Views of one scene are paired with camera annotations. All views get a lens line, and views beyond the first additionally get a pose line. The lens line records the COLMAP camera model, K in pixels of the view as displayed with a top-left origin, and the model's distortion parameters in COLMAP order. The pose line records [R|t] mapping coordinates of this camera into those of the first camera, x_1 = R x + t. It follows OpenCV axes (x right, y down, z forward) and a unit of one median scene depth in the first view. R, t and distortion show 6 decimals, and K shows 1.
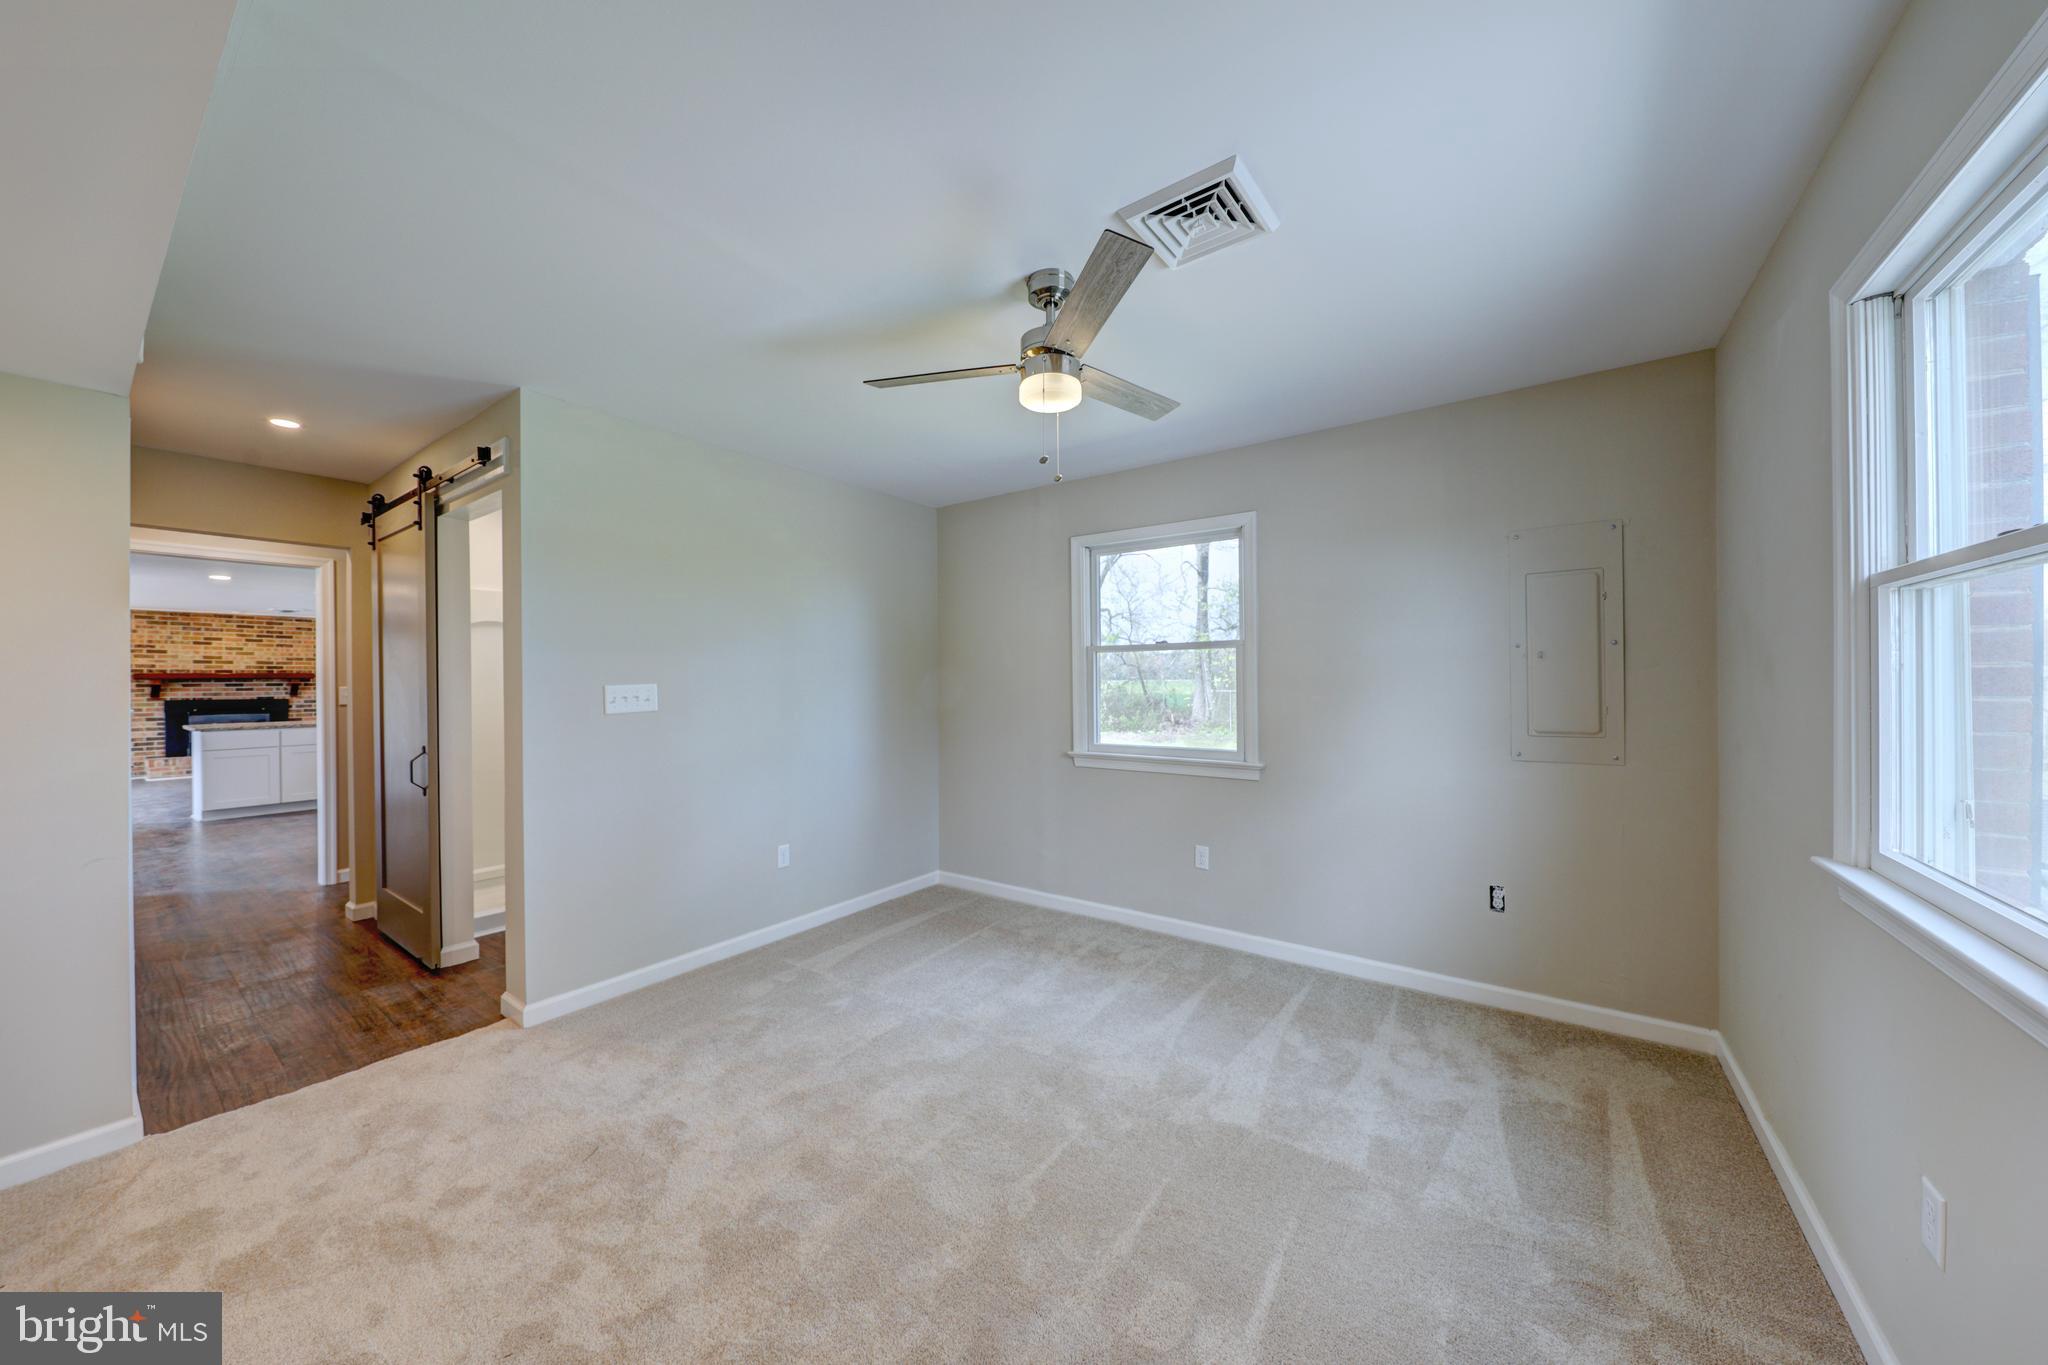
lens RADIAL K [[702.7, 0, 1024.0], [0, 702.7, 682.5], [0, 0, 1]] dist [-0.000181, -0.000081]
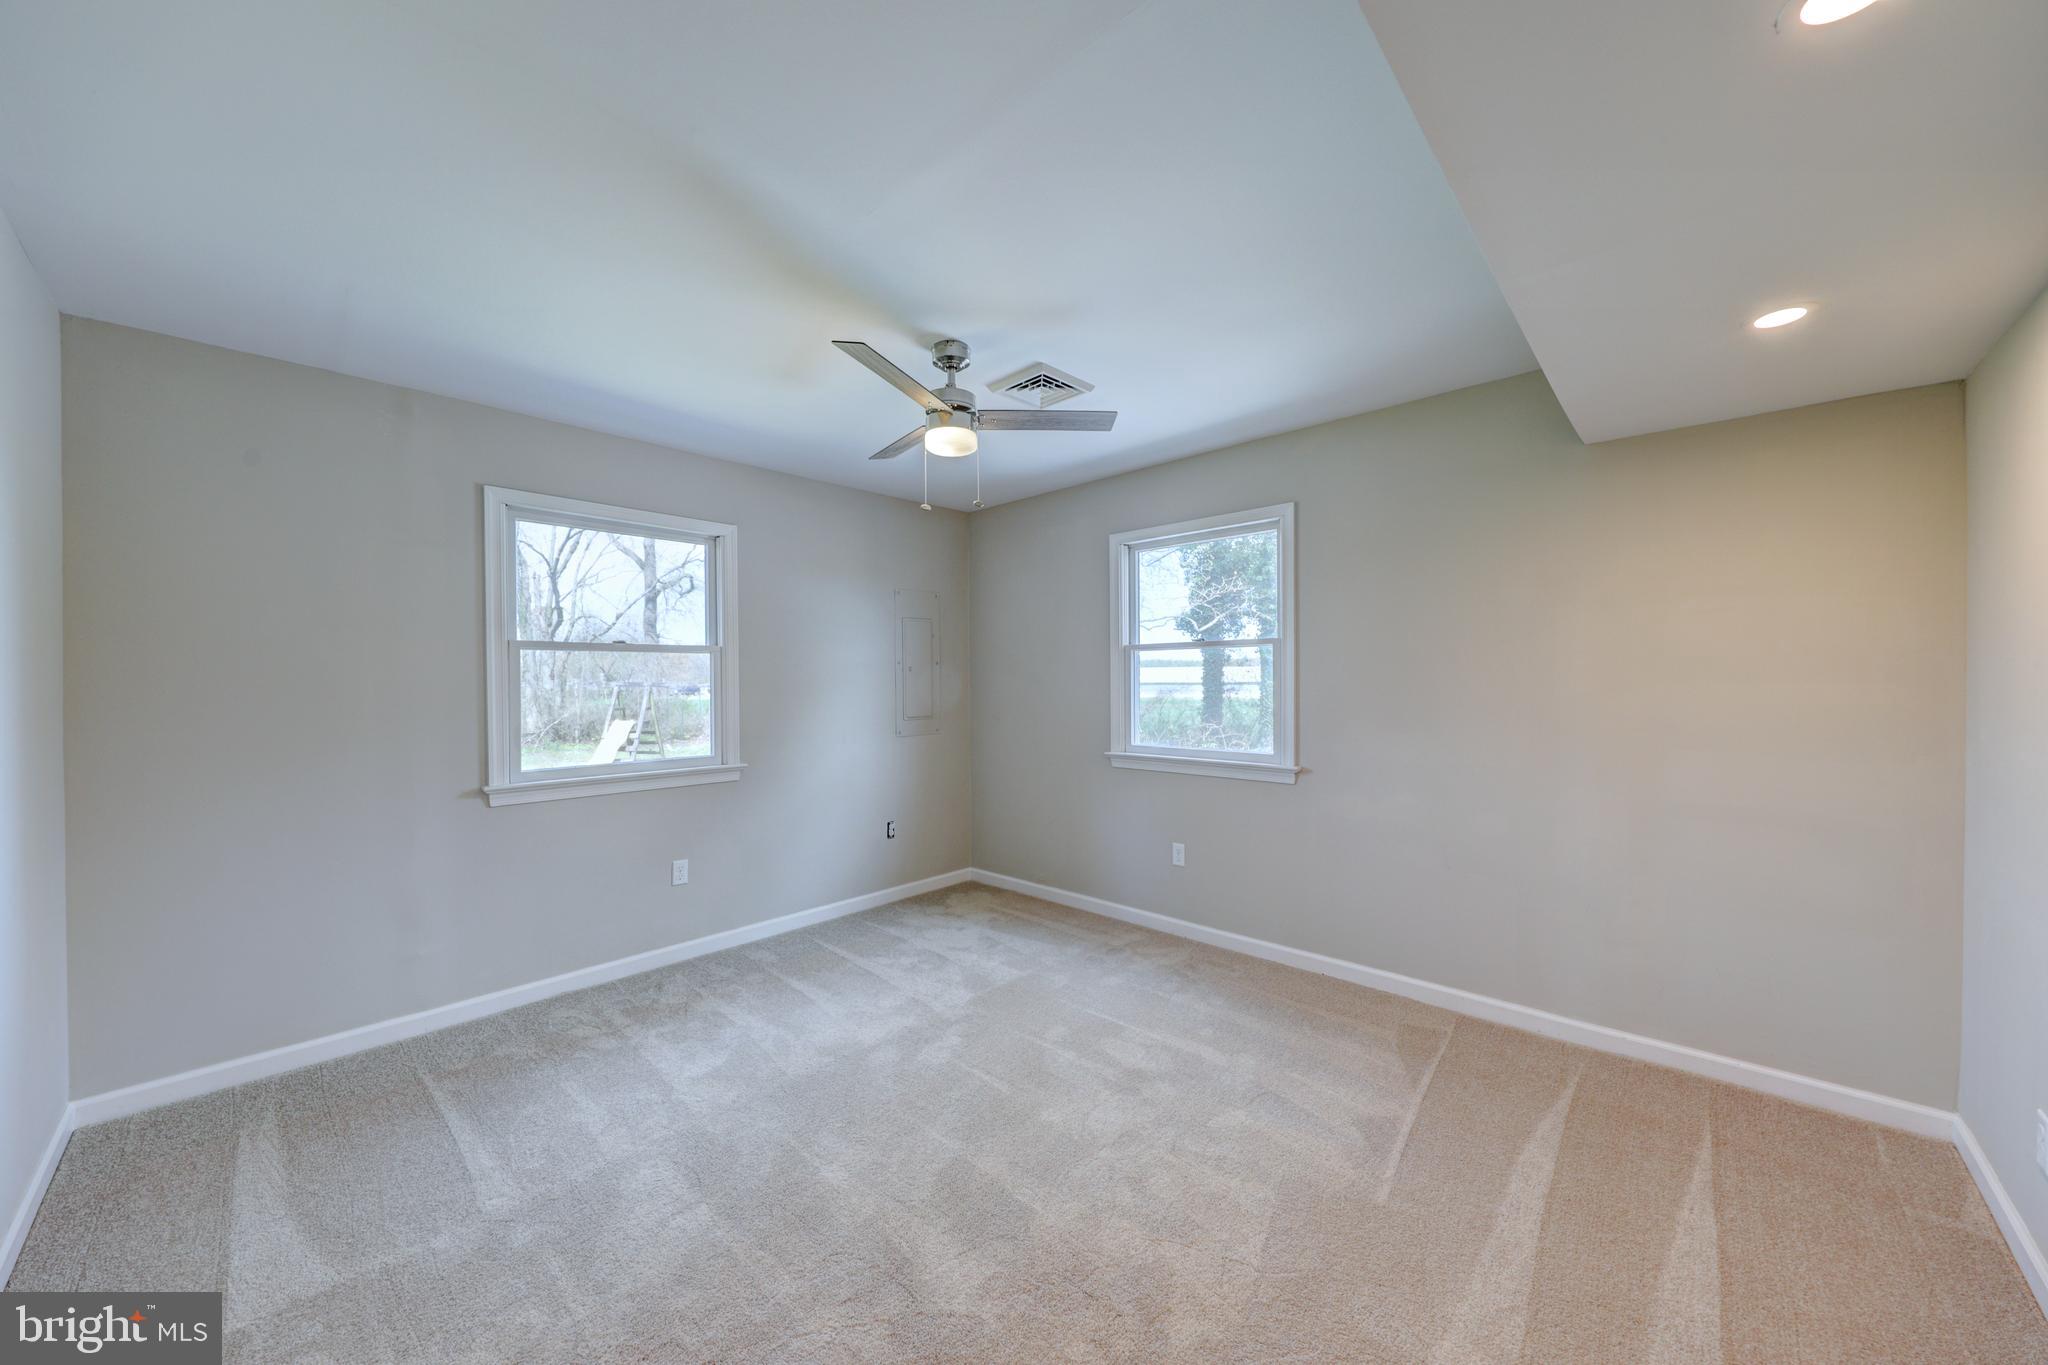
lens RADIAL K [[721.5, 0, 1024.0], [0, 721.5, 682.5], [0, 0, 1]] dist [0.001238, 0.000026]
pose [[0.129152, 0.001199, 0.991624, -0.828821], [0.008276, 0.999963, -0.002287, -0.002458], [-0.991590, 0.008503, 0.129137, 0.517963]]
